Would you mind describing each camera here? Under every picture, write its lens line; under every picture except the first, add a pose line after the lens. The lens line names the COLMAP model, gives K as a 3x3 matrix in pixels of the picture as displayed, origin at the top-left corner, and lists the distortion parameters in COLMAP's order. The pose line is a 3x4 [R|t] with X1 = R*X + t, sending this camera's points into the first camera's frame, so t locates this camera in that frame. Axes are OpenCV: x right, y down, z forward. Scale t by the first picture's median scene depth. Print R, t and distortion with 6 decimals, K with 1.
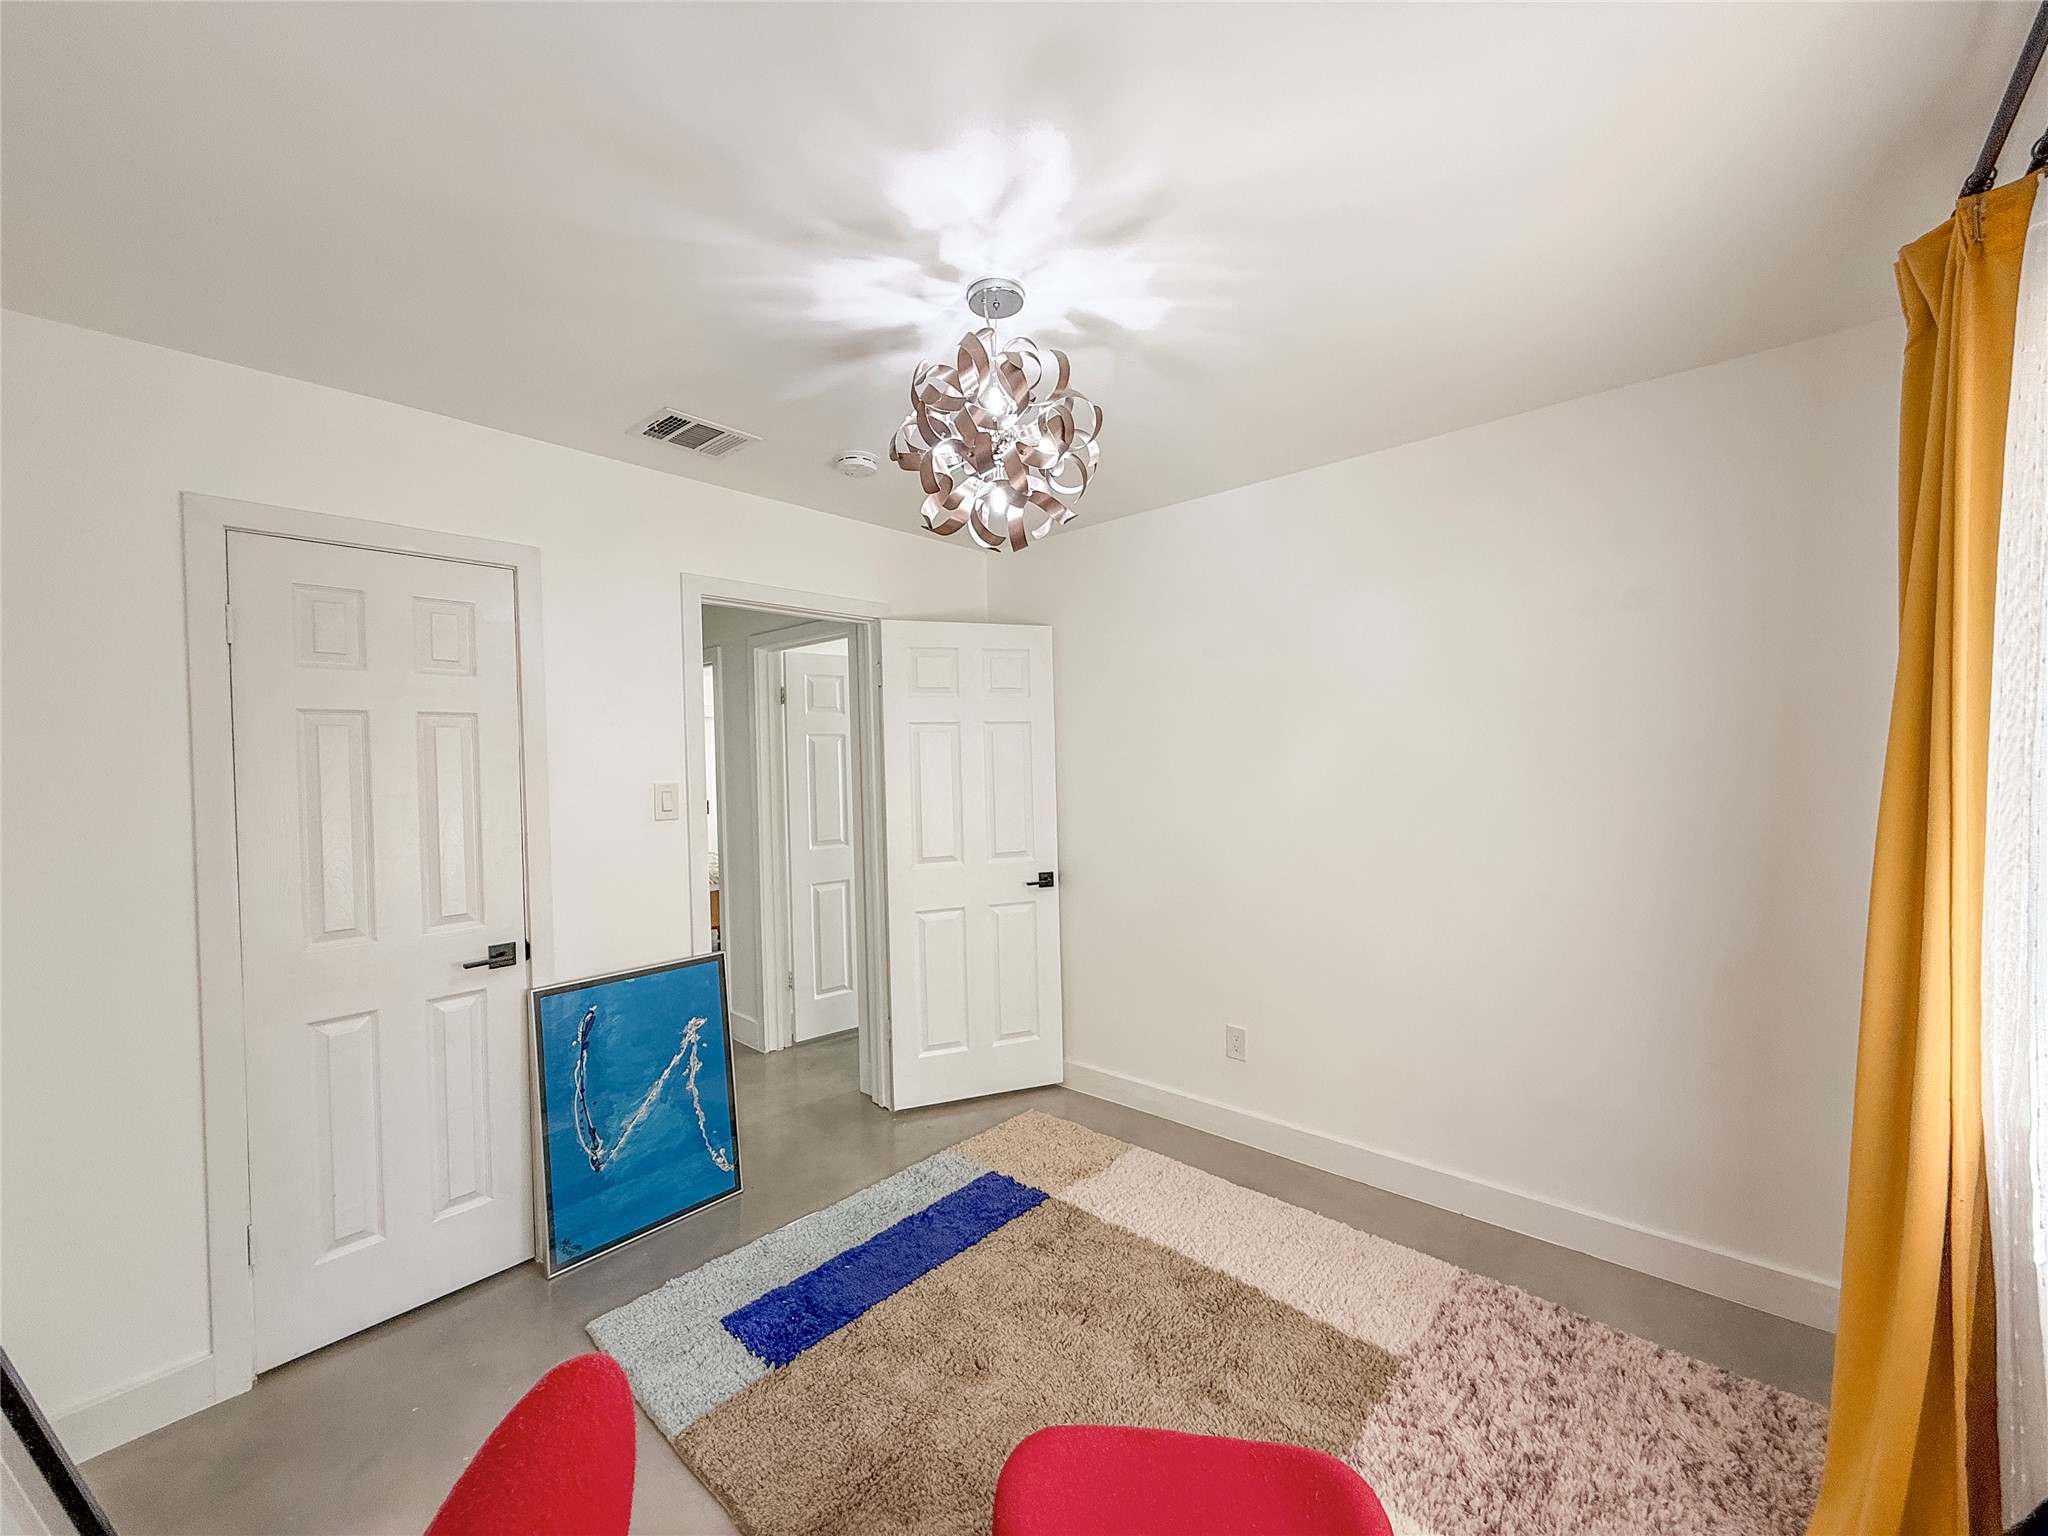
lens RADIAL K [[816.3, 0, 1024.0], [0, 816.3, 768.0], [0, 0, 1]] dist [-0.003011, -0.000141]
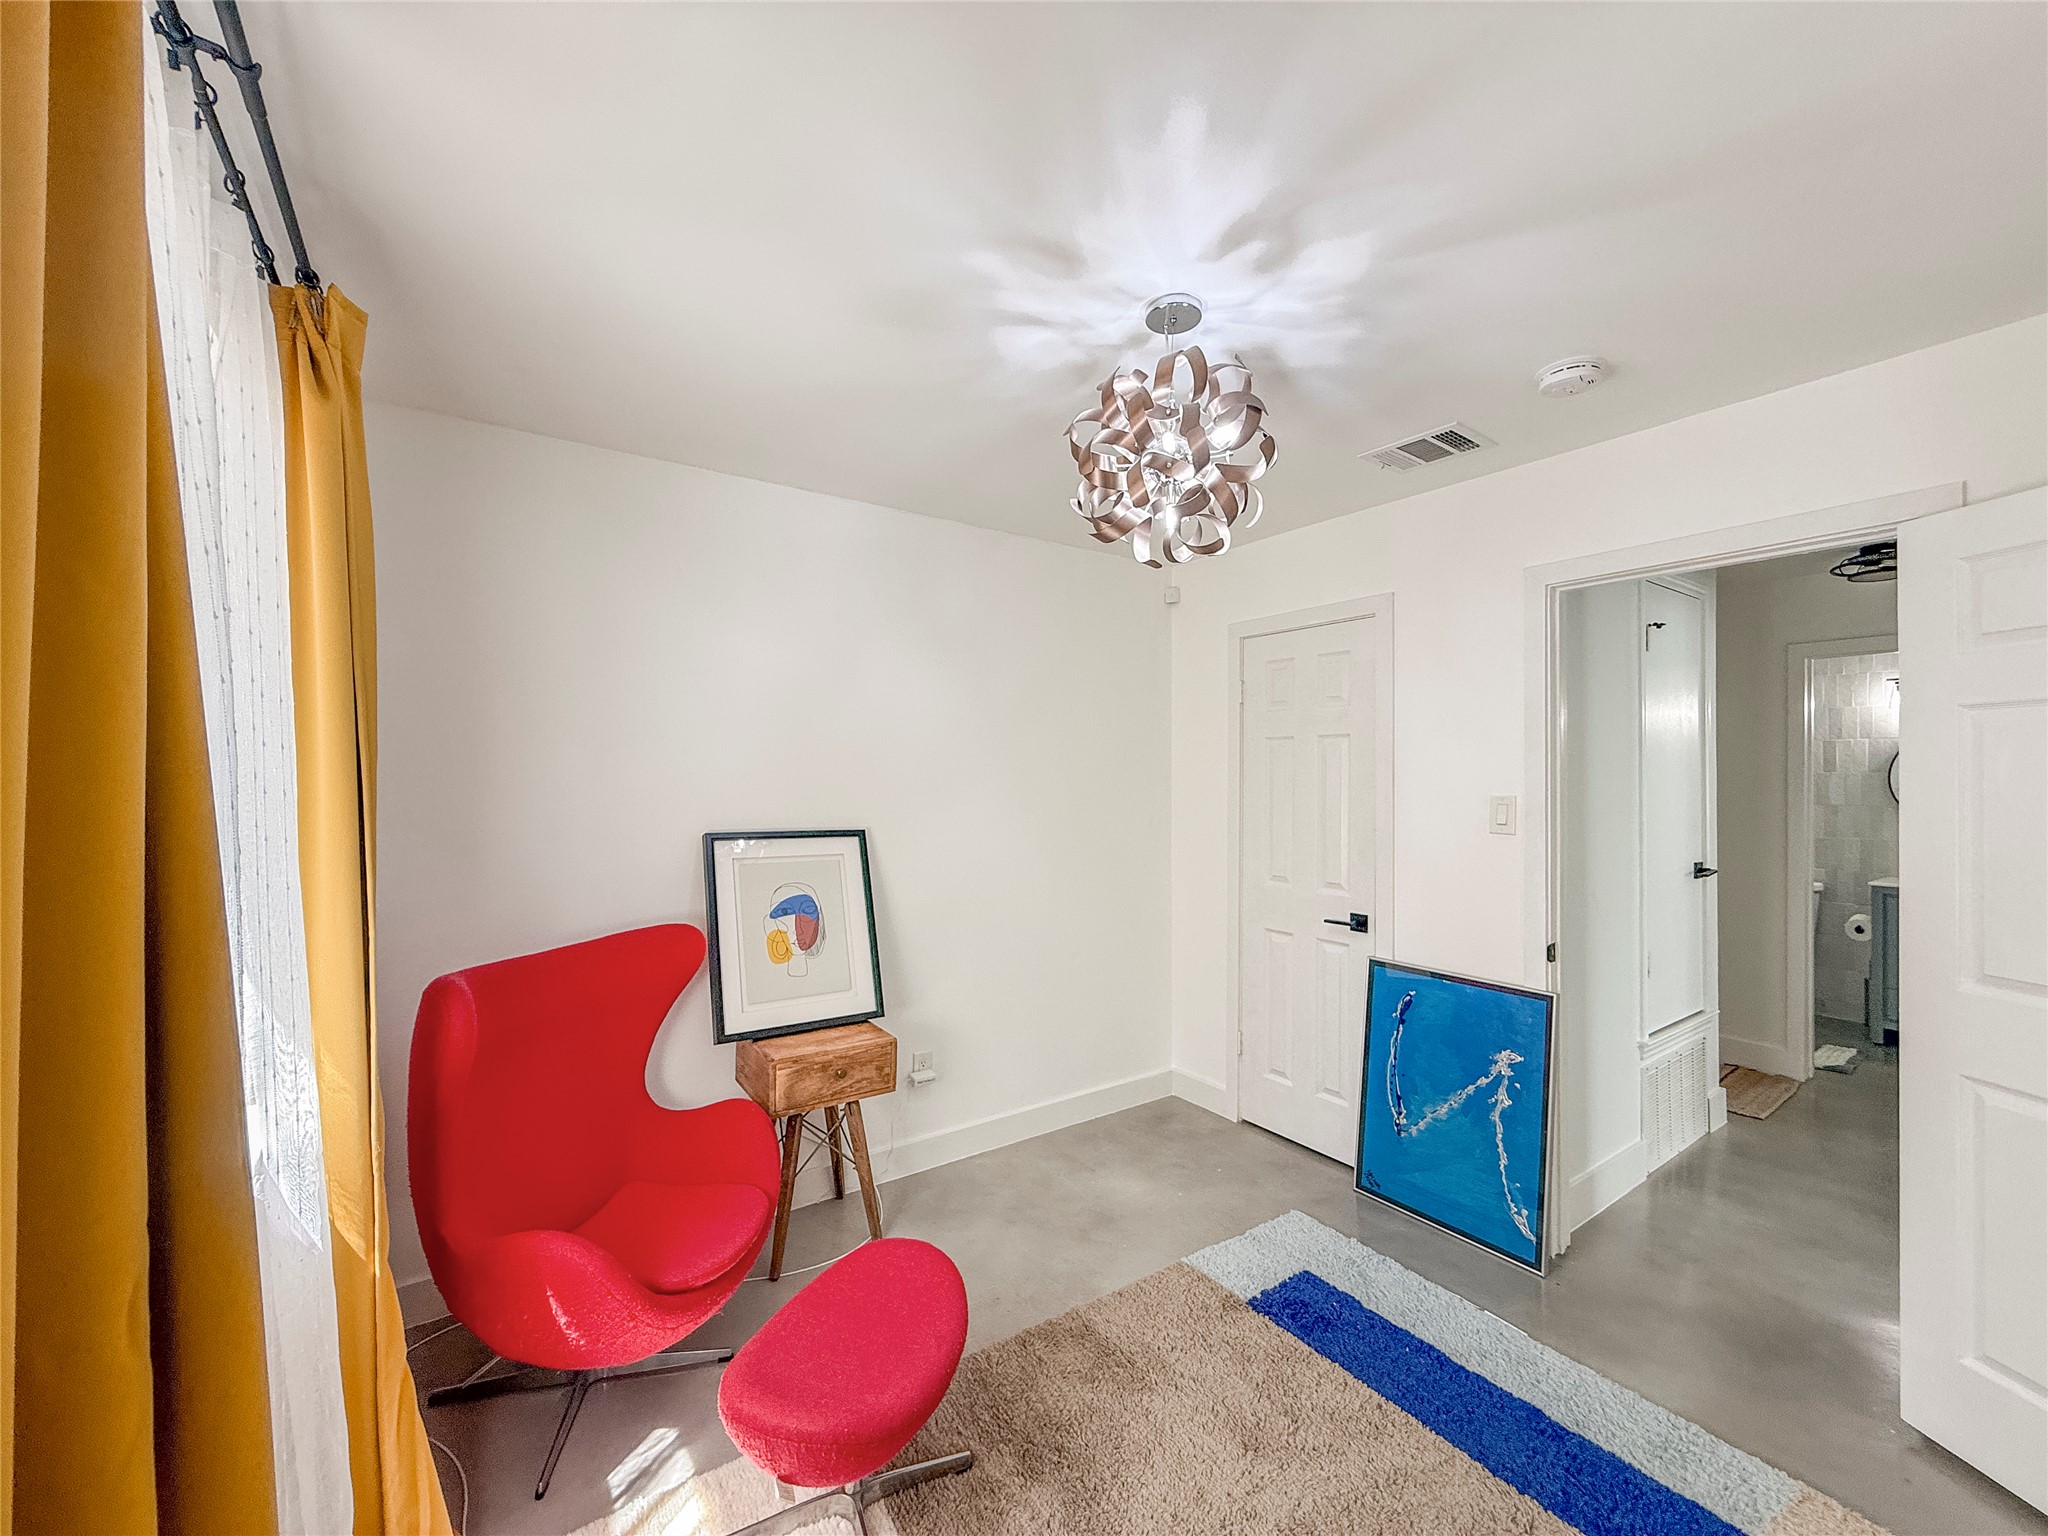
lens RADIAL K [[816.7, 0, 1024.0], [0, 816.7, 768.0], [0, 0, 1]] dist [0.001362, 0.000213]
pose [[-0.237076, 0.011414, -0.971424, 0.679579], [-0.009665, 0.999854, 0.014107, -0.024504], [0.971443, 0.012734, -0.236931, 0.737616]]
